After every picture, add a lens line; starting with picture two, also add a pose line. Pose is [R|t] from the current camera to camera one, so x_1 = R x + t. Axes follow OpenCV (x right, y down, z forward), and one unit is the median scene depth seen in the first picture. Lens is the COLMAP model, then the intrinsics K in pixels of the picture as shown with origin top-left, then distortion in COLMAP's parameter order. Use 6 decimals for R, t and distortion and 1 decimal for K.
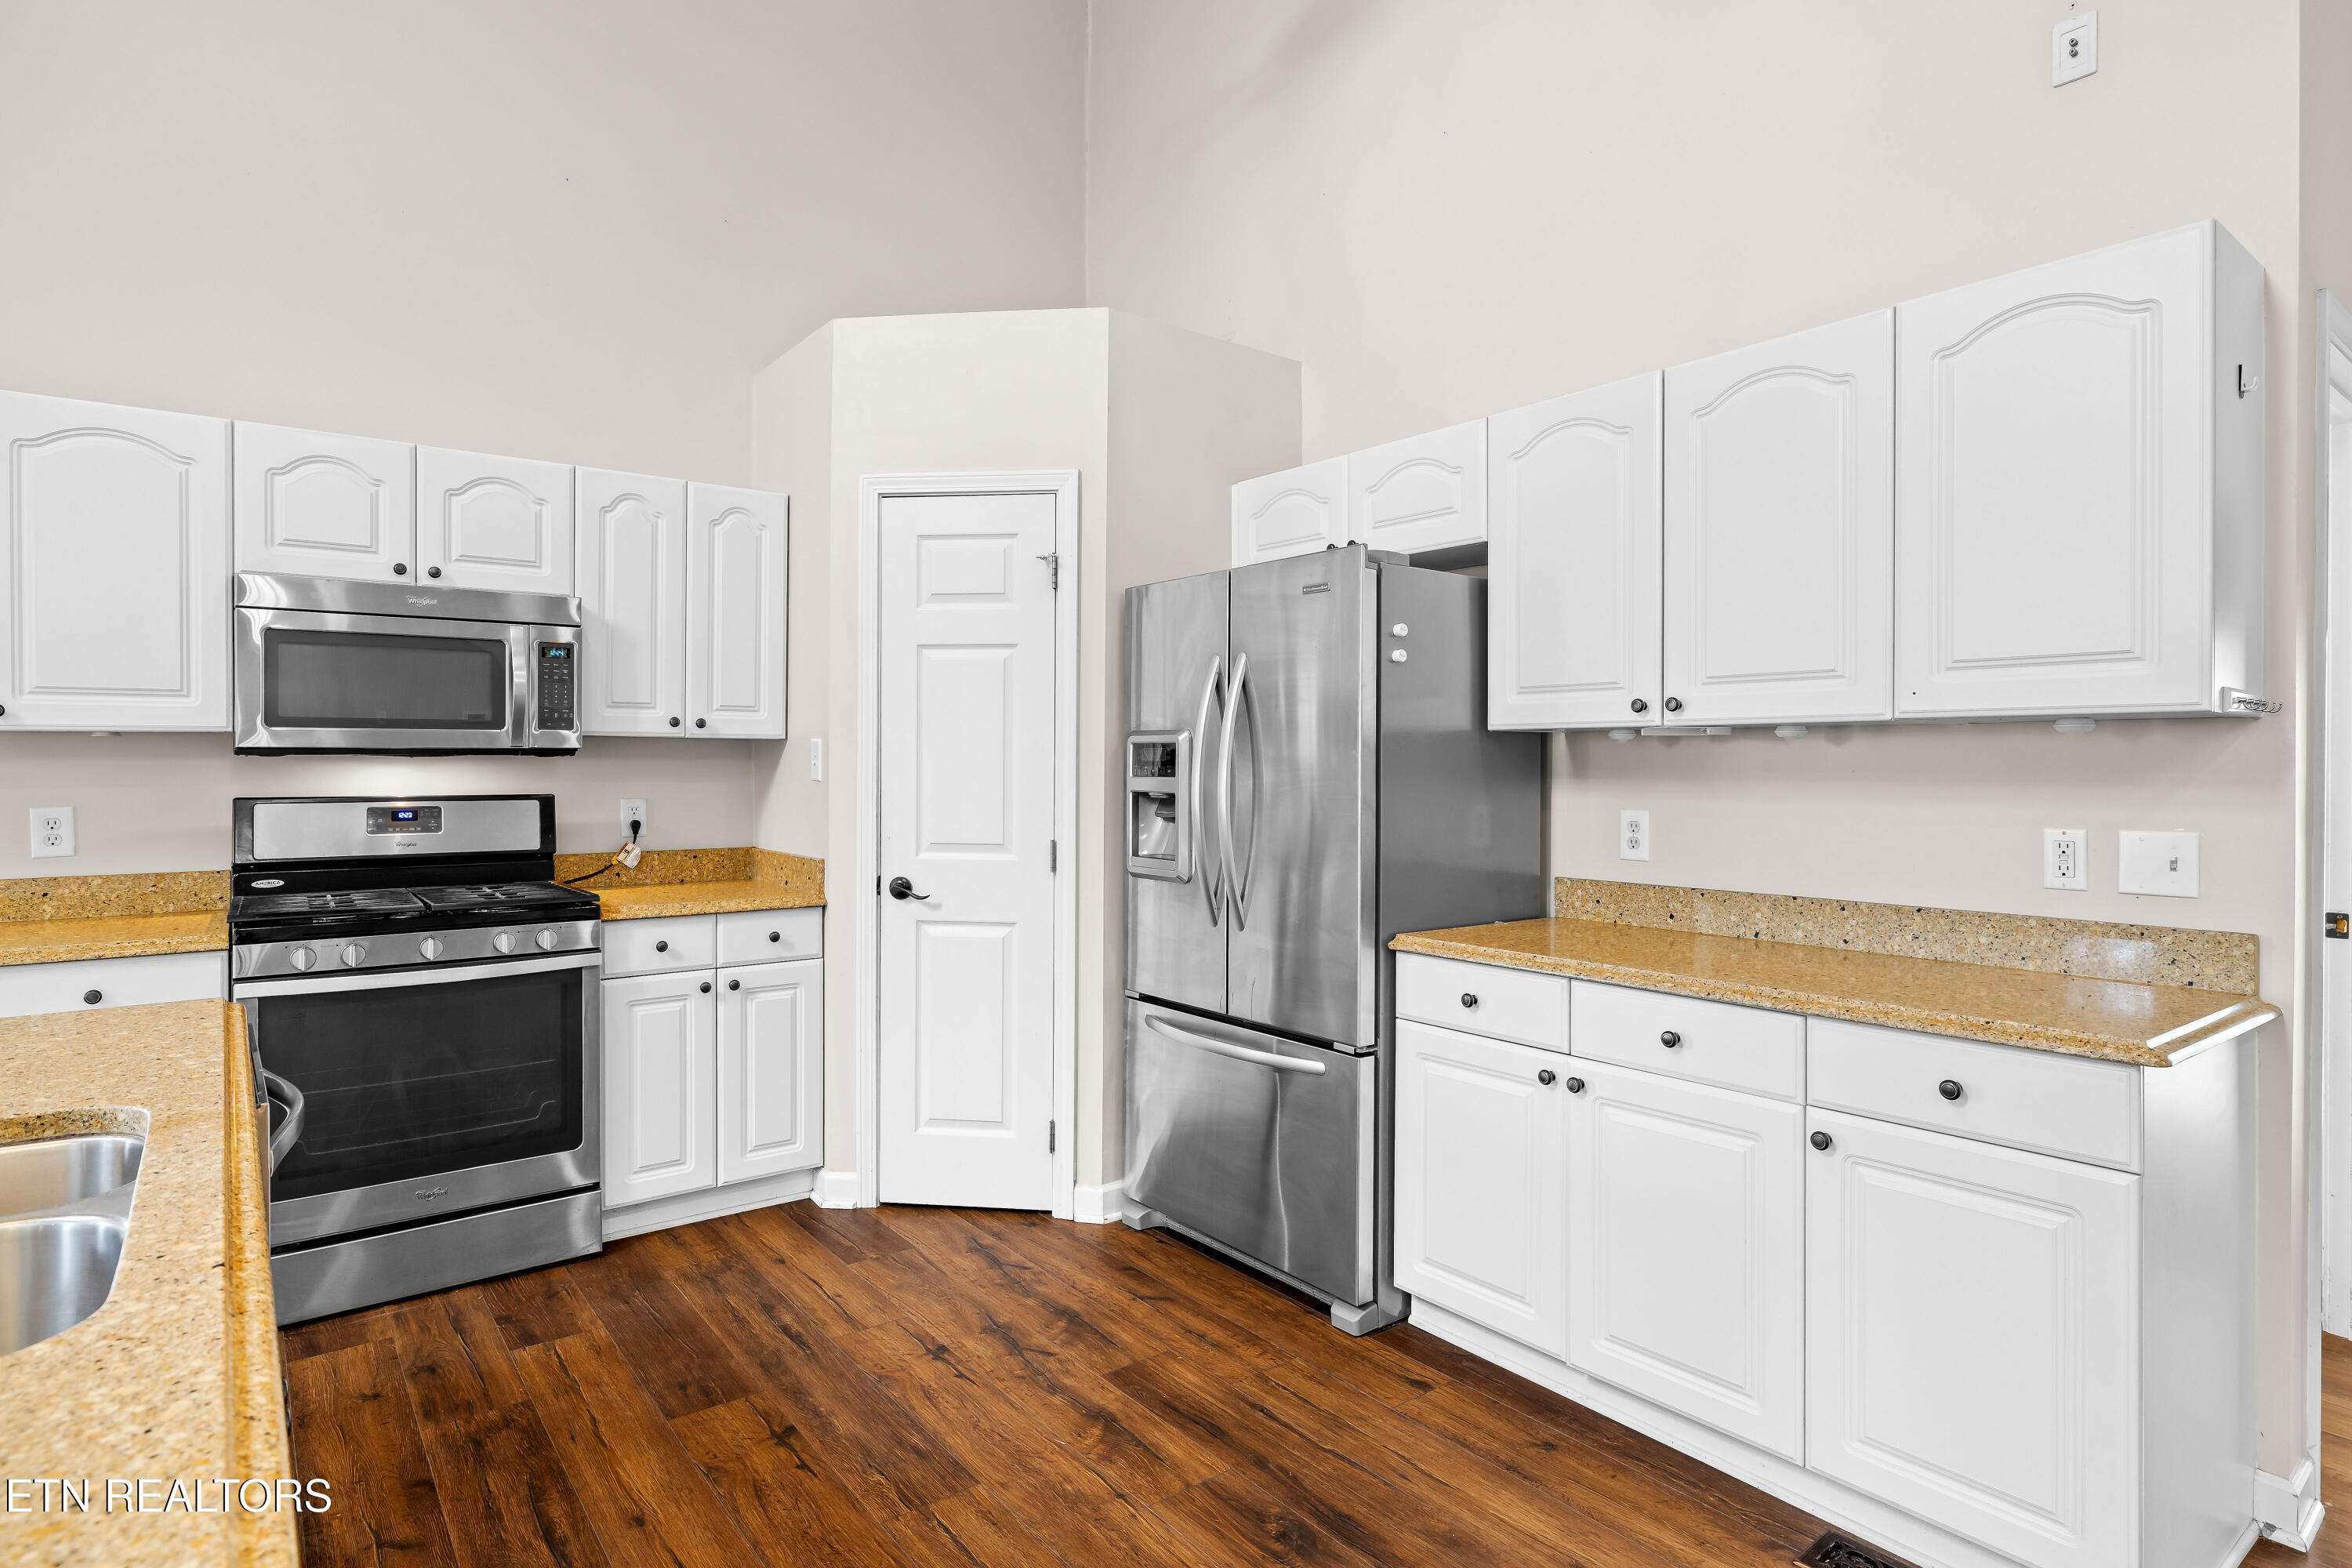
lens RADIAL K [[1243.7, 0, 1181.9], [0, 1243.7, 757.4], [0, 0, 1]] dist [0.002439, -0.002066]
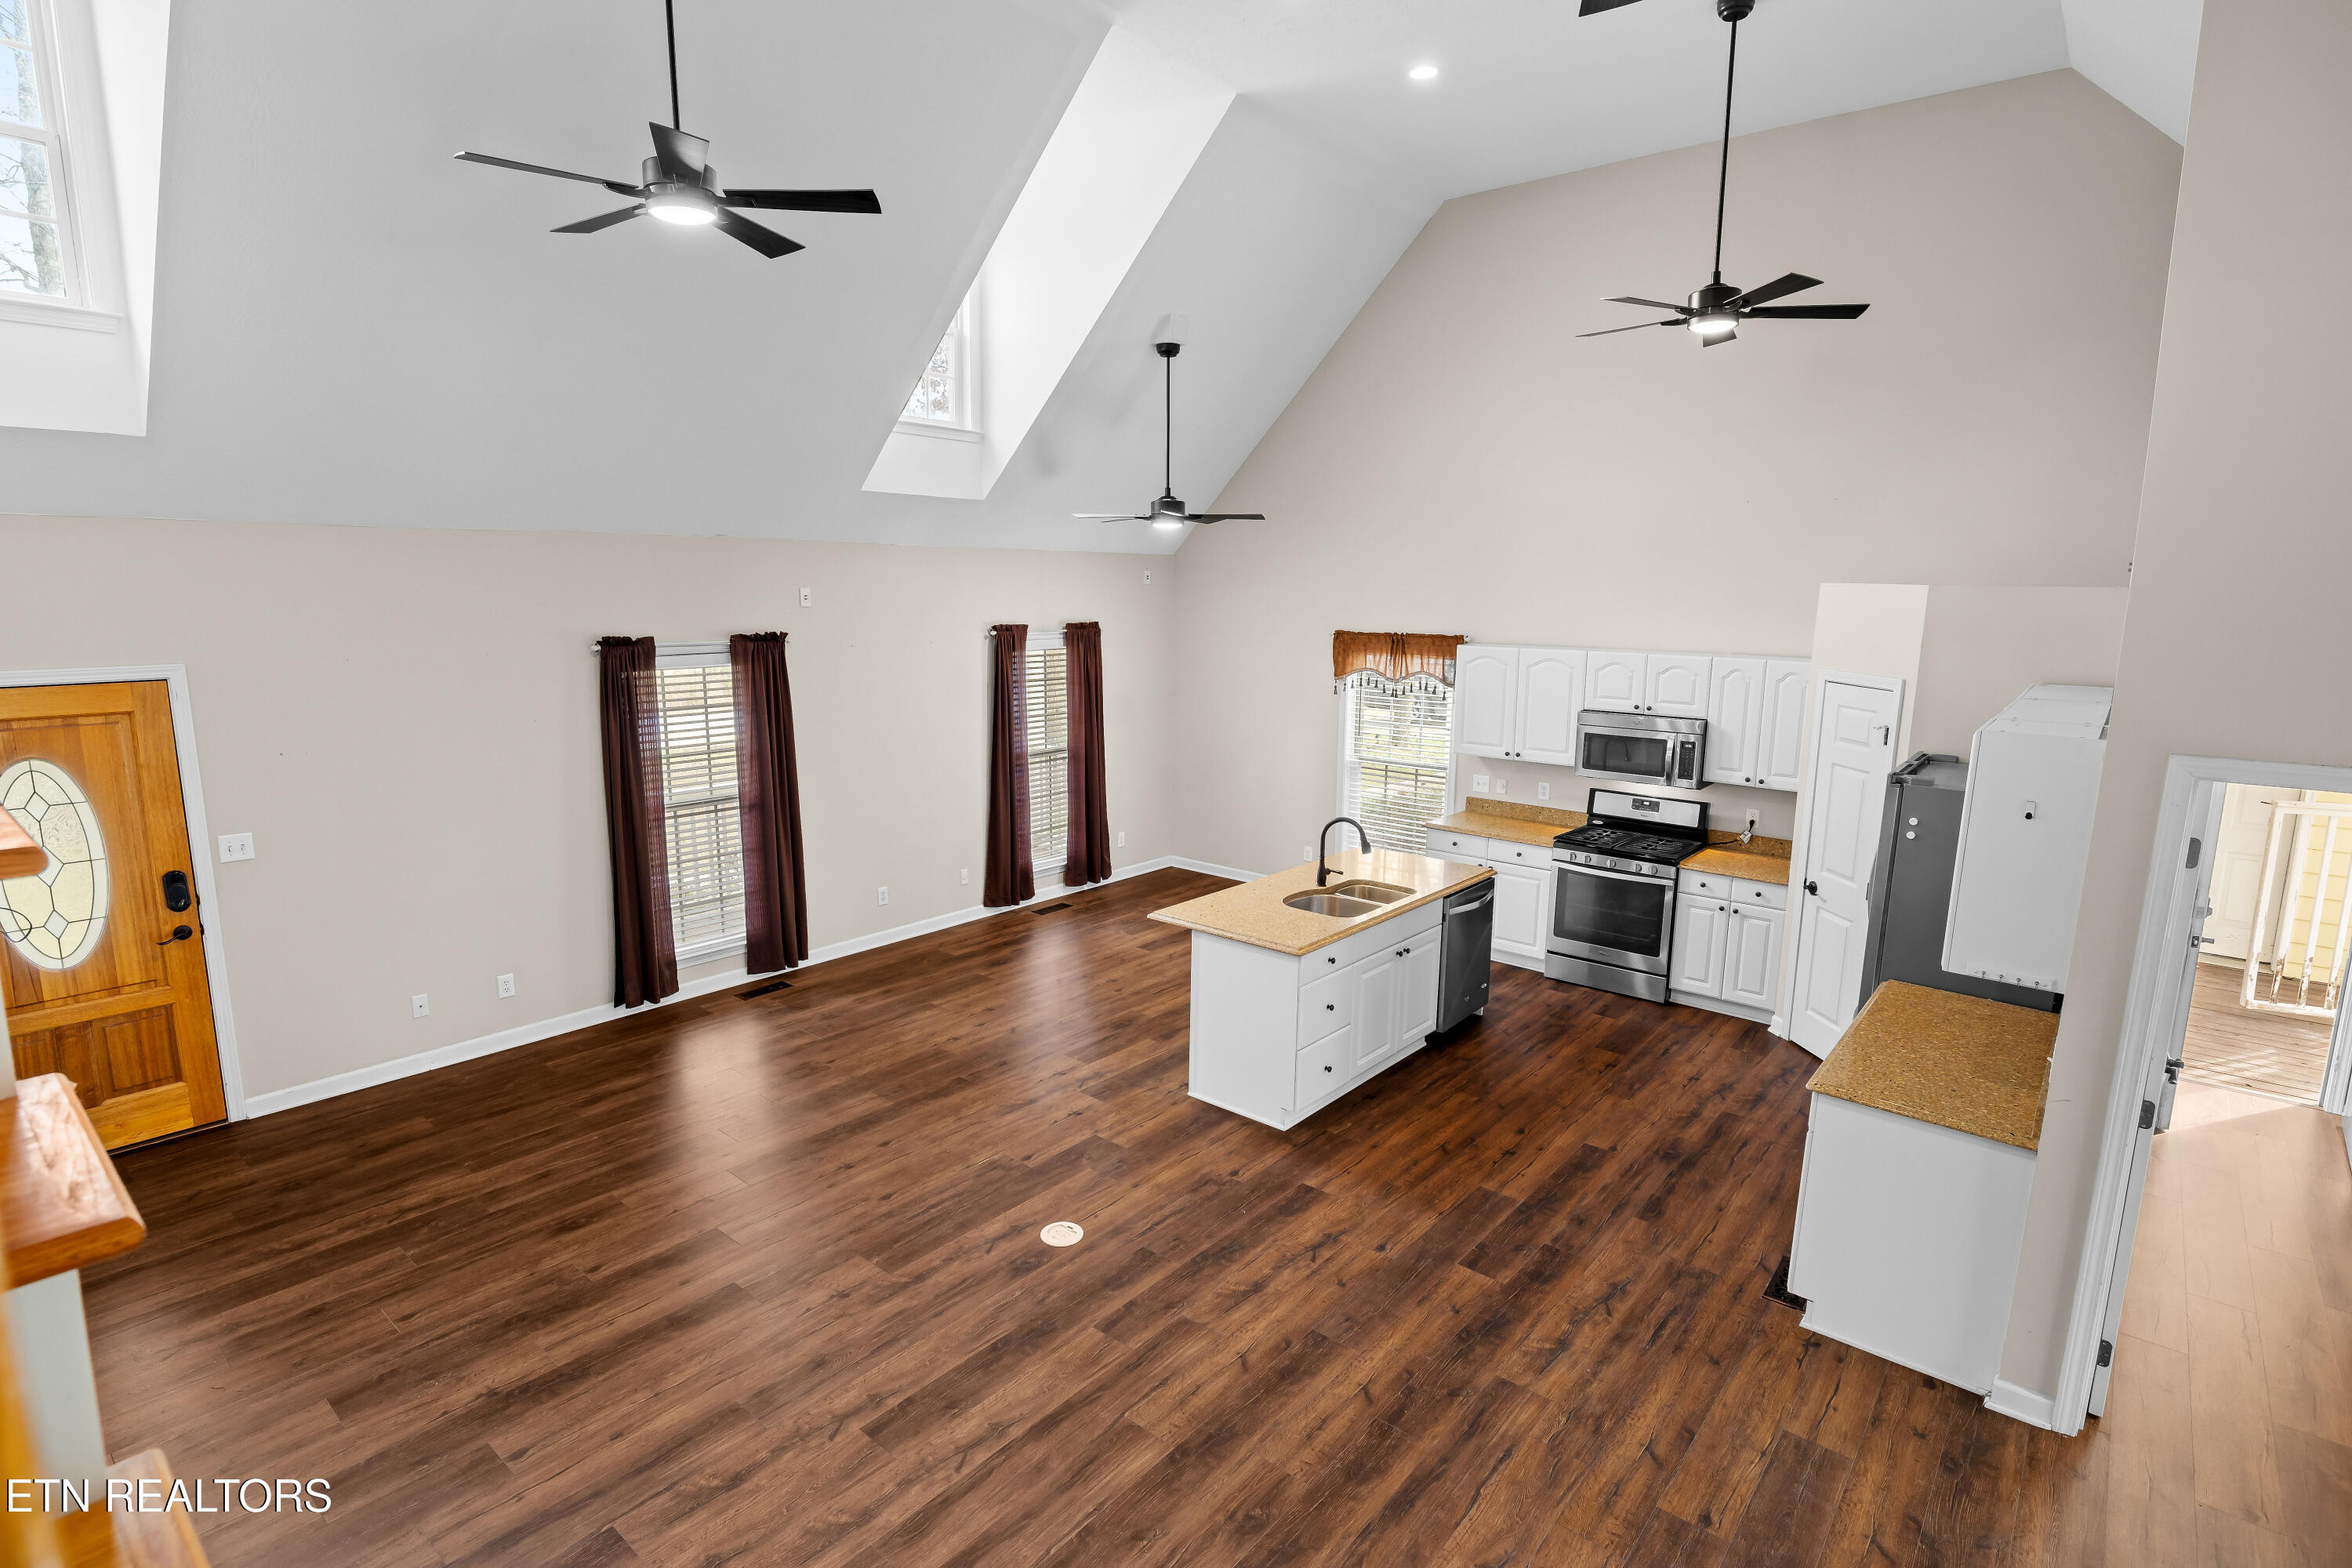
lens RADIAL K [[1164.8, 0, 1138.1], [0, 1164.8, 772.1], [0, 0, 1]] dist [-0.020681, -0.000284]
pose [[0.189404, 0.164313, -0.968053, 1.475282], [-0.006919, 0.986098, 0.166022, -0.415563], [0.981875, -0.024748, 0.187908, -0.406594]]
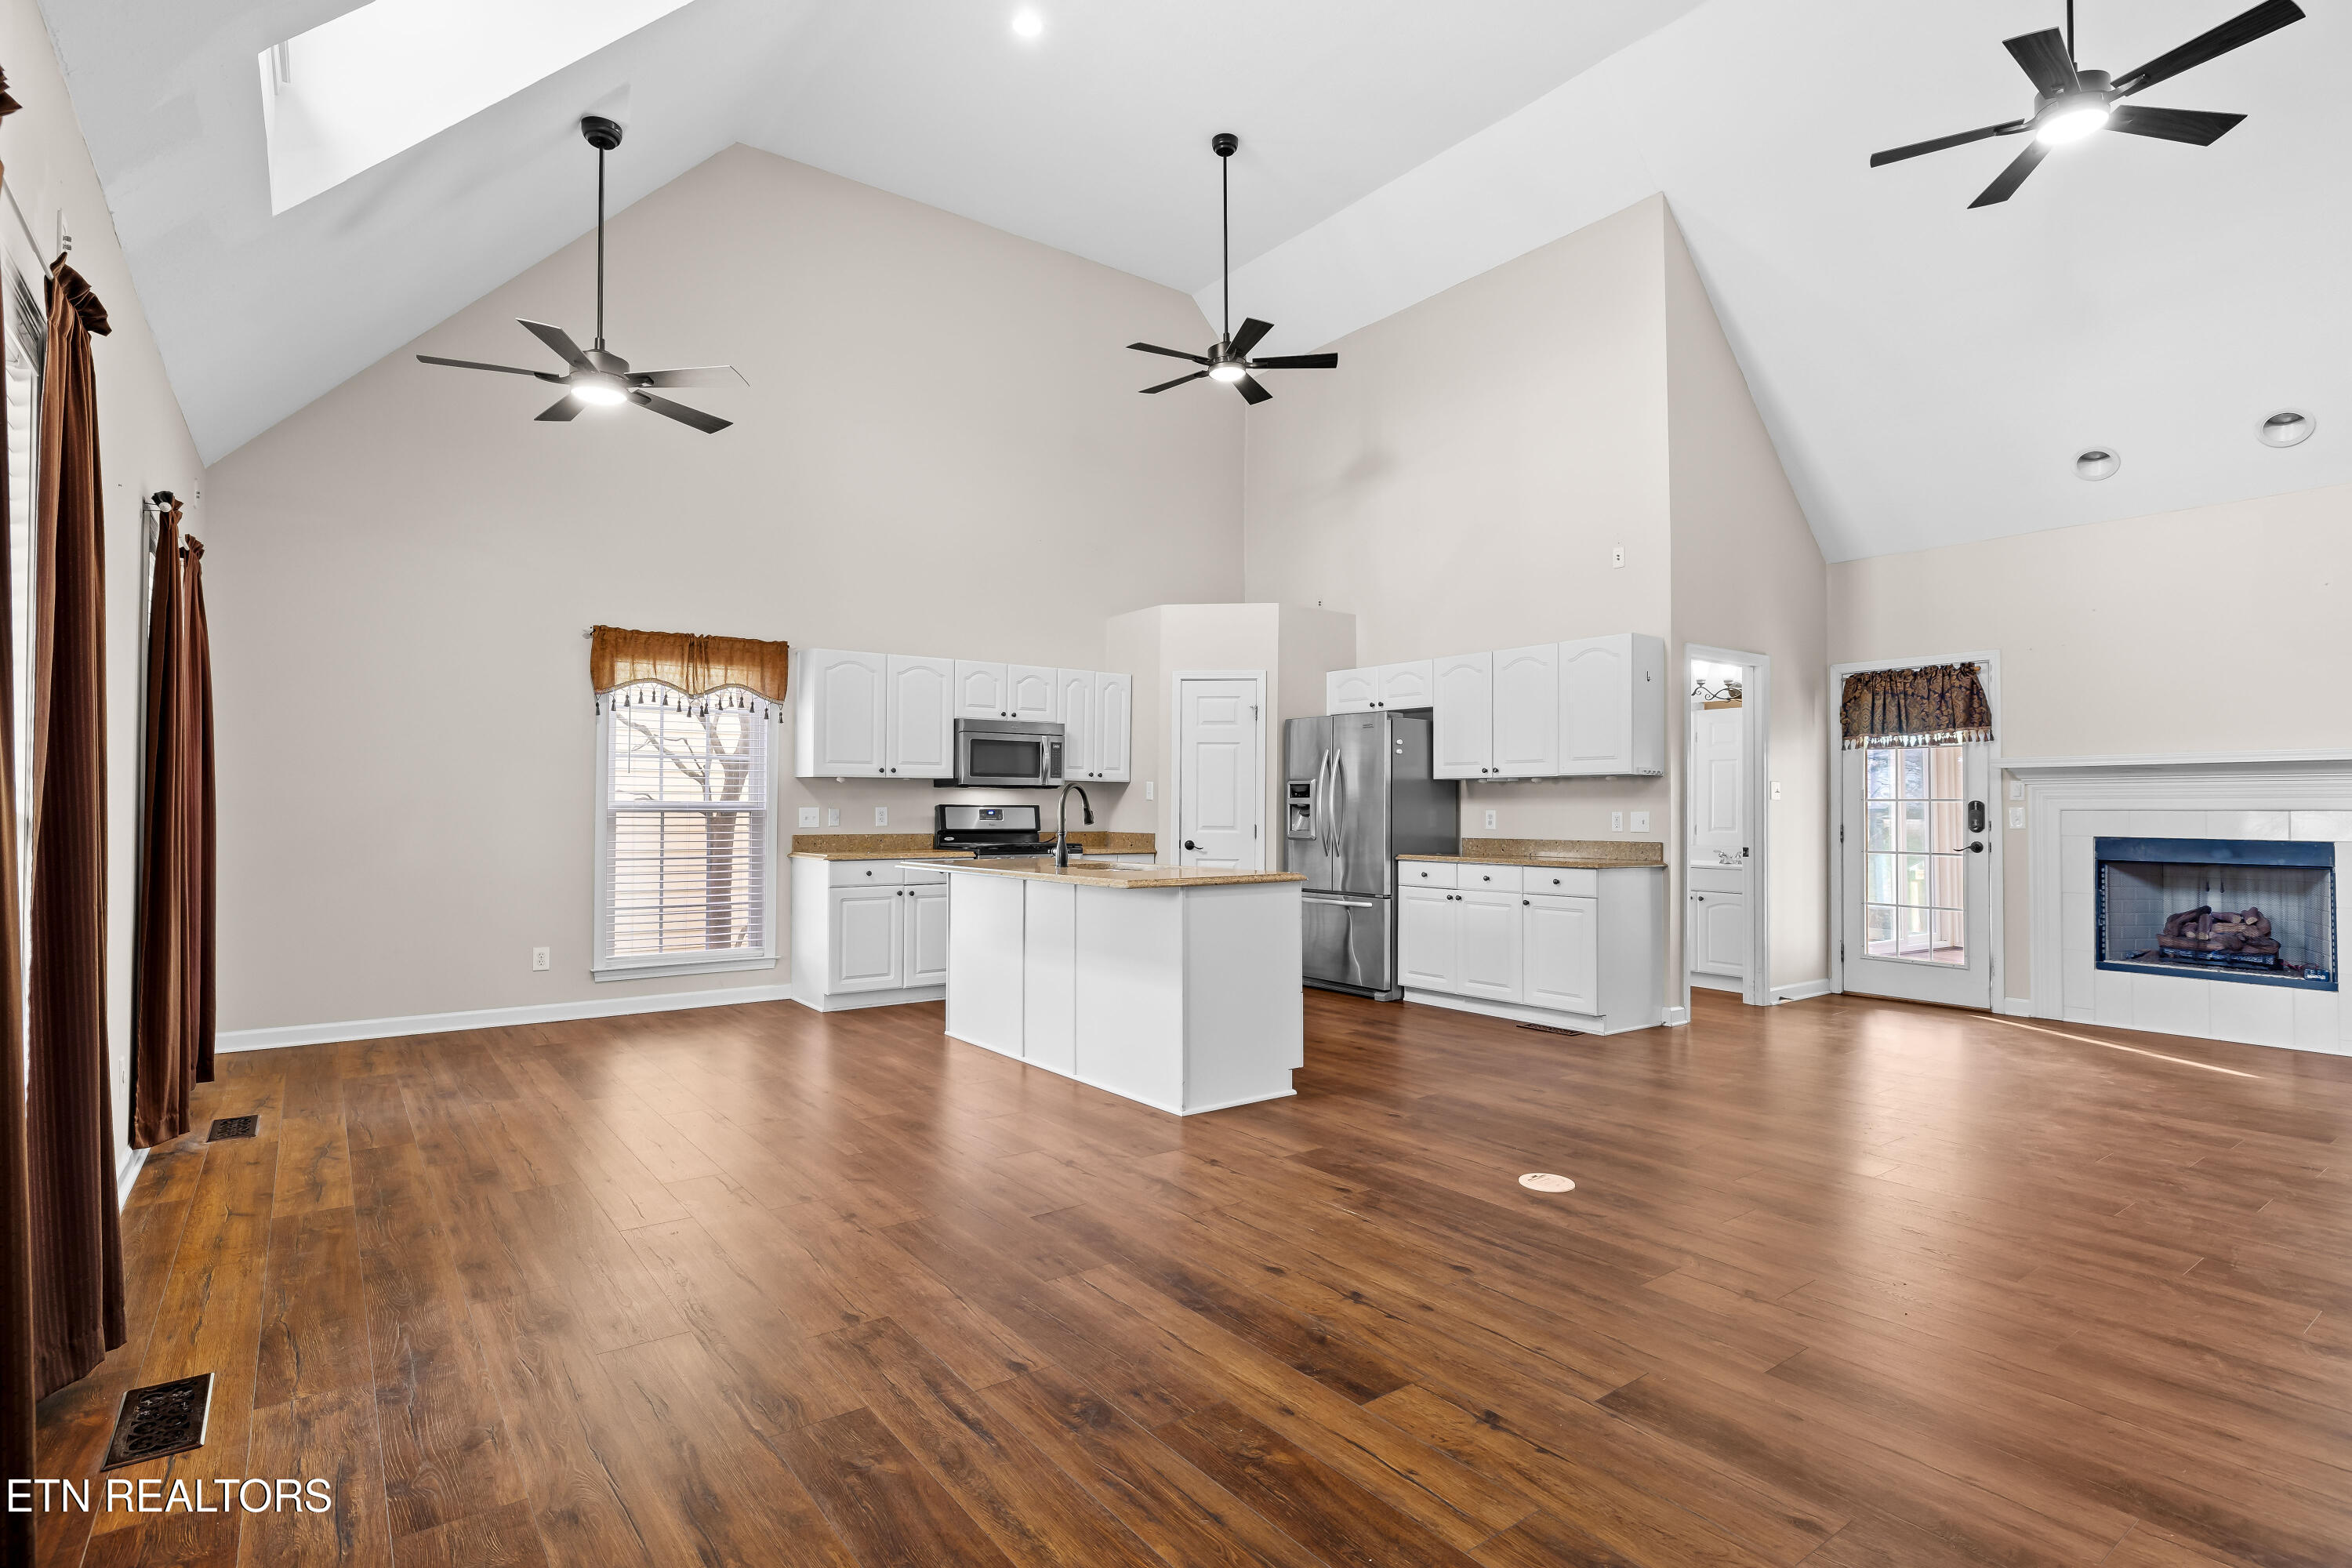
lens RADIAL K [[1166.8, 0, 1169.5], [0, 1166.8, 825.9], [0, 0, 1]] dist [-0.000847, -0.001847]
pose [[0.999706, 0.004219, -0.023861, -0.244768], [-0.003795, 0.999834, 0.017796, 0.033571], [0.023932, -0.017701, 0.999557, -1.429207]]
